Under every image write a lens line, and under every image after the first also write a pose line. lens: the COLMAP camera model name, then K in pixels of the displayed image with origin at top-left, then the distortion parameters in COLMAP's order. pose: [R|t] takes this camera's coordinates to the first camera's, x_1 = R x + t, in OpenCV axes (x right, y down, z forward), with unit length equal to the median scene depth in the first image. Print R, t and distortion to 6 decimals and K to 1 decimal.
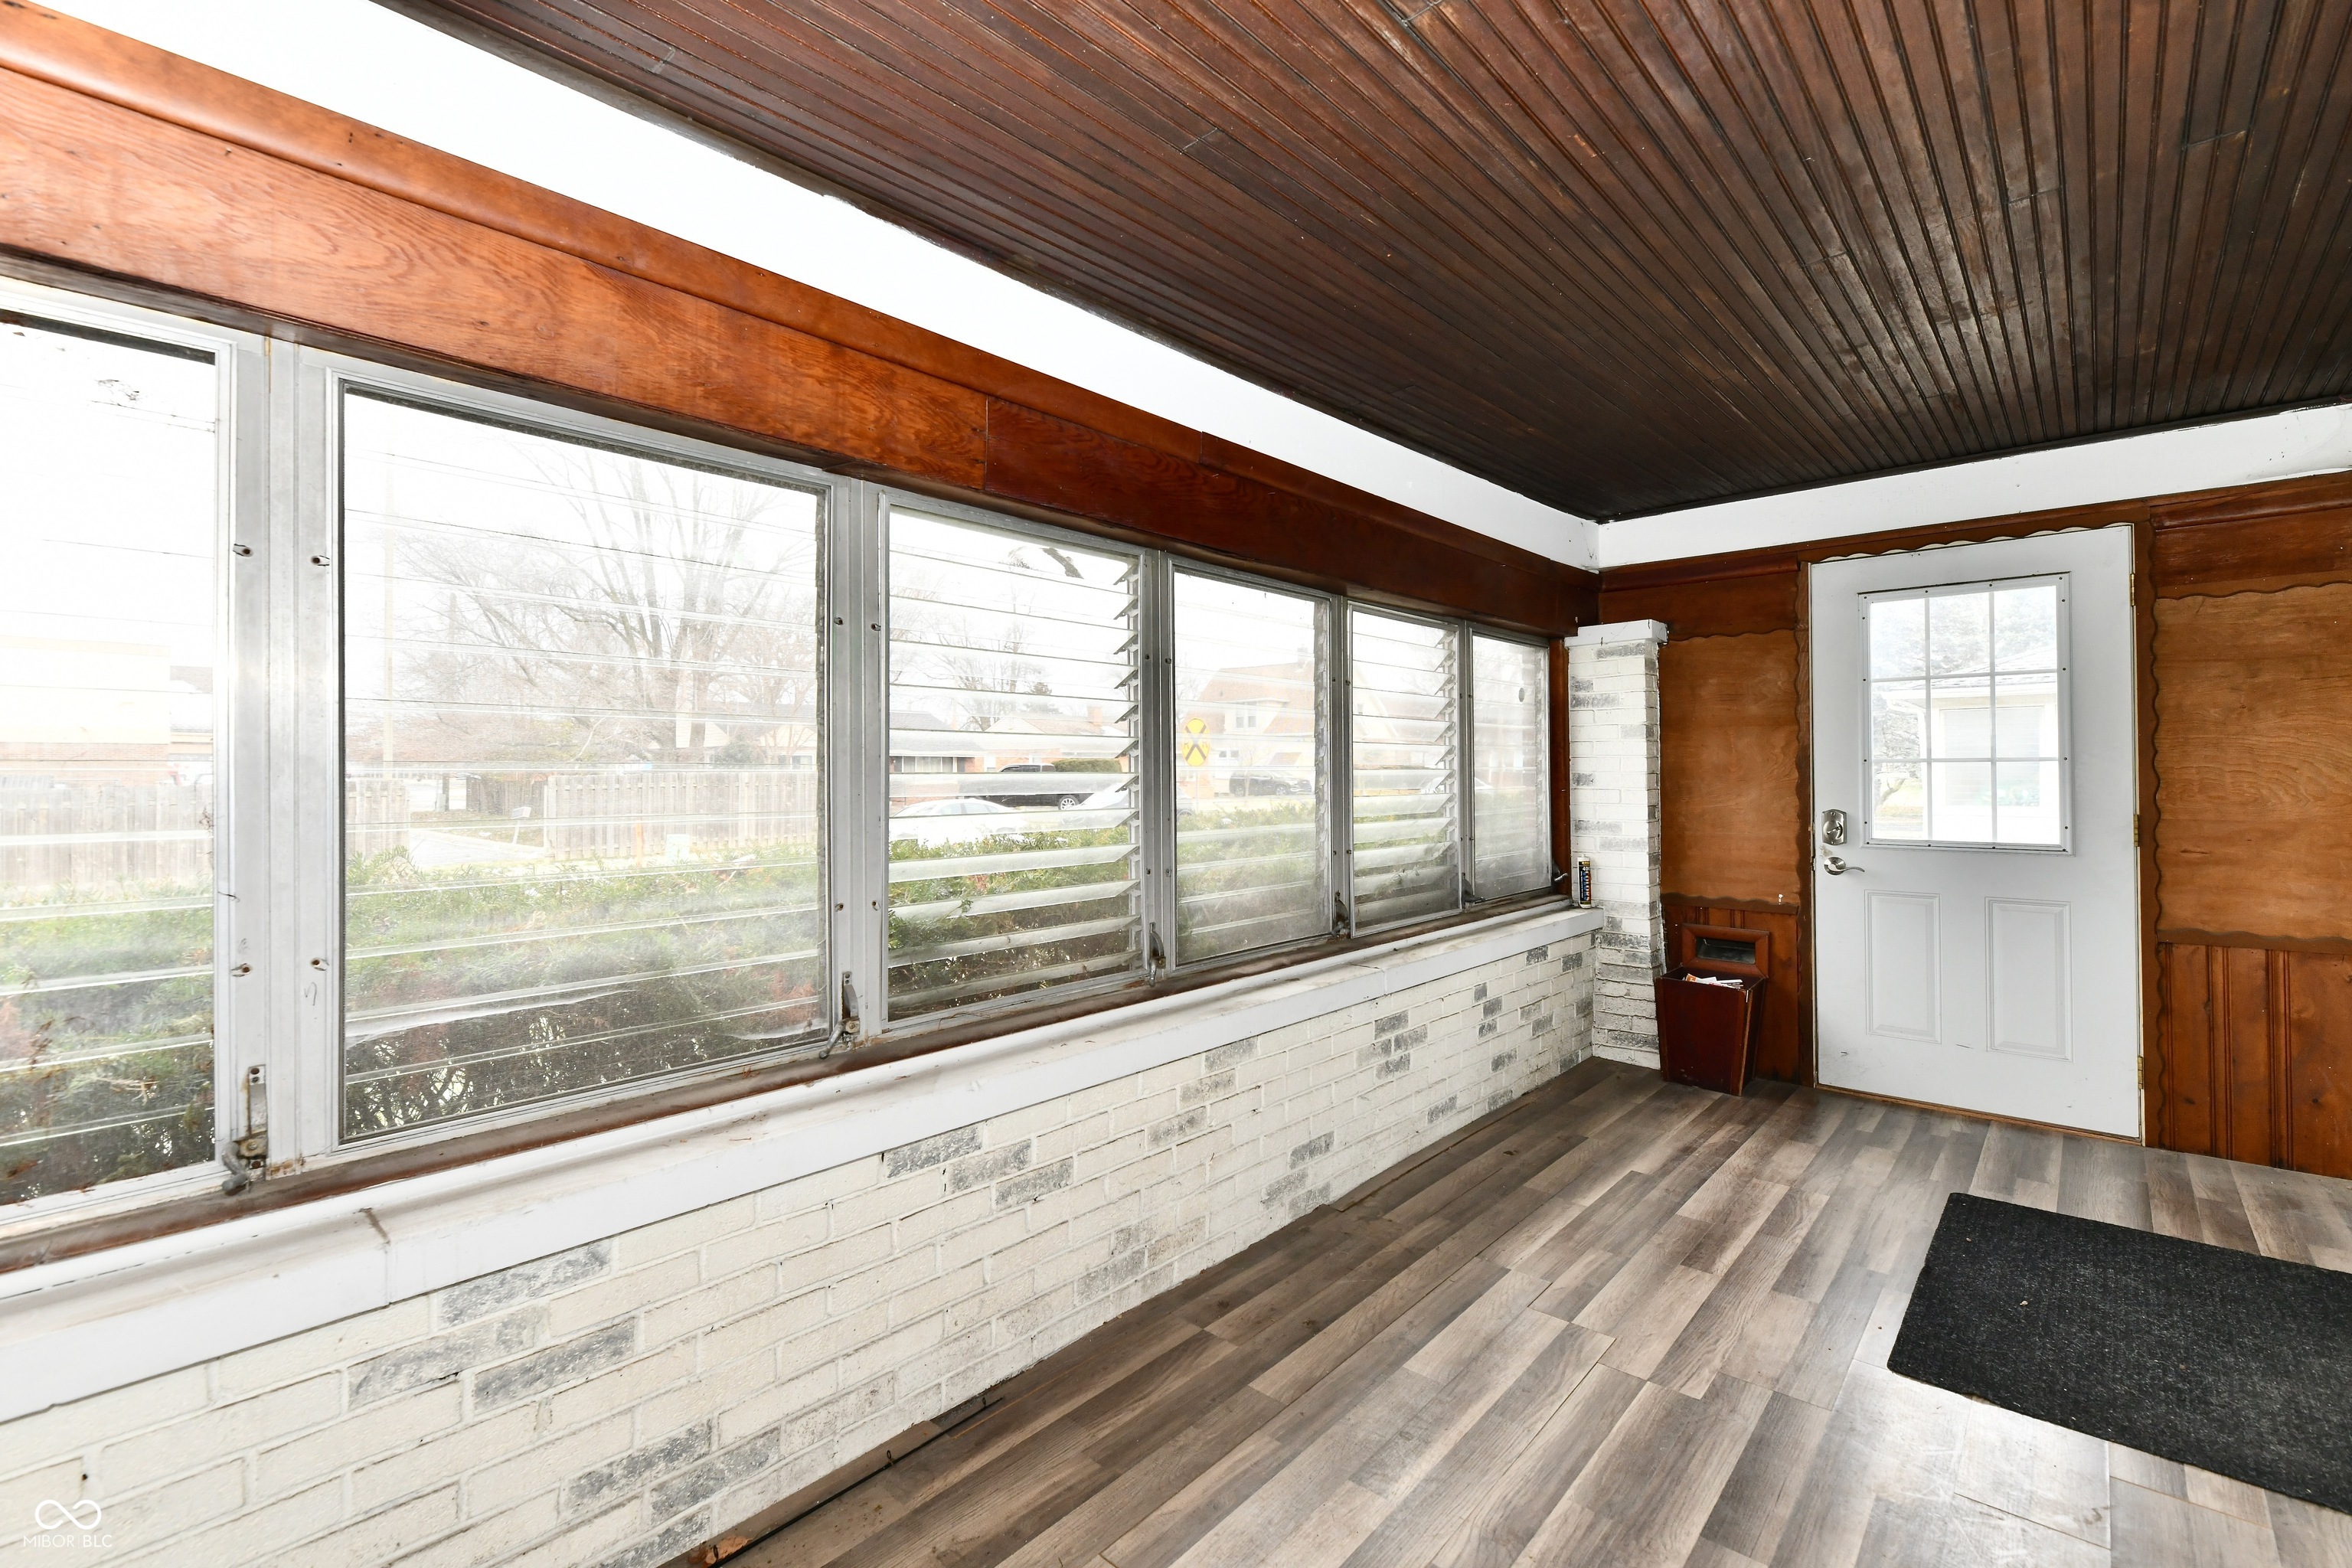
lens RADIAL K [[1018.9, 0, 1167.0], [0, 1018.9, 769.7], [0, 0, 1]] dist [0.001944, -0.000620]
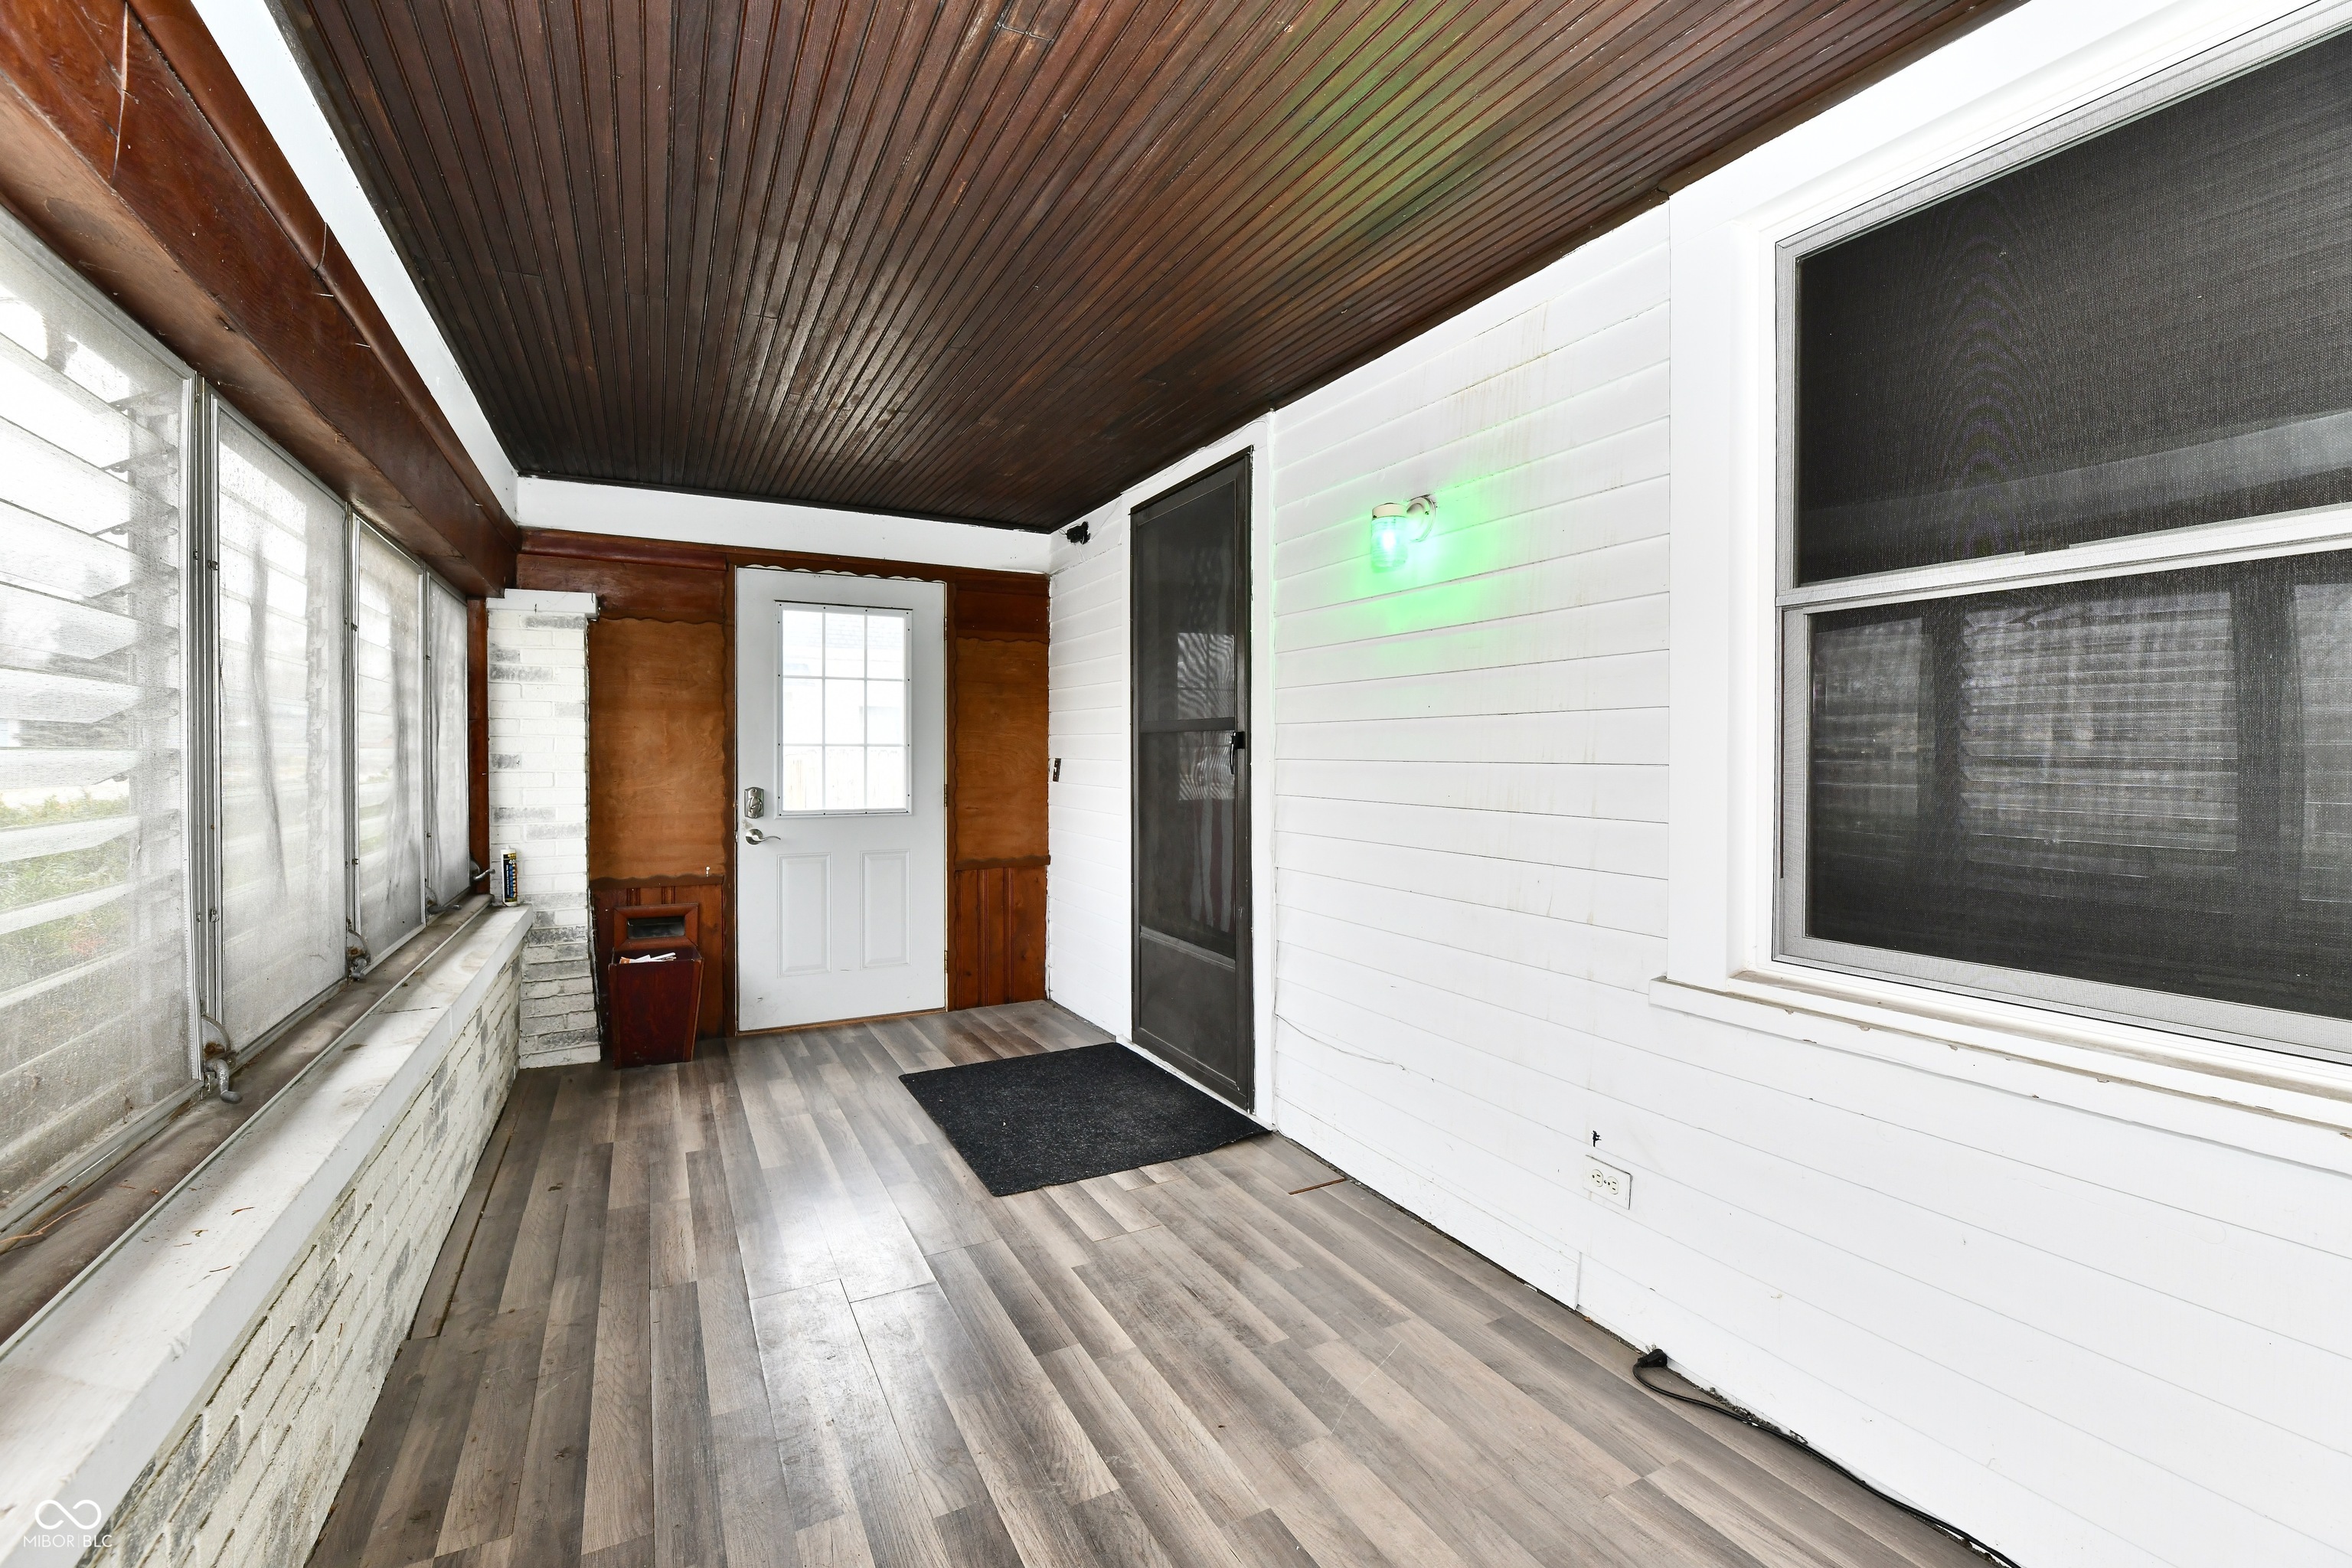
lens RADIAL K [[1018.9, 0, 1167.6], [0, 1018.9, 772.9], [0, 0, 1]] dist [0.001944, -0.000620]
pose [[0.344453, -0.013106, 0.938712, -0.263559], [-0.006472, 0.999846, 0.016335, 0.001626], [-0.938781, -0.011702, 0.344315, 0.183102]]
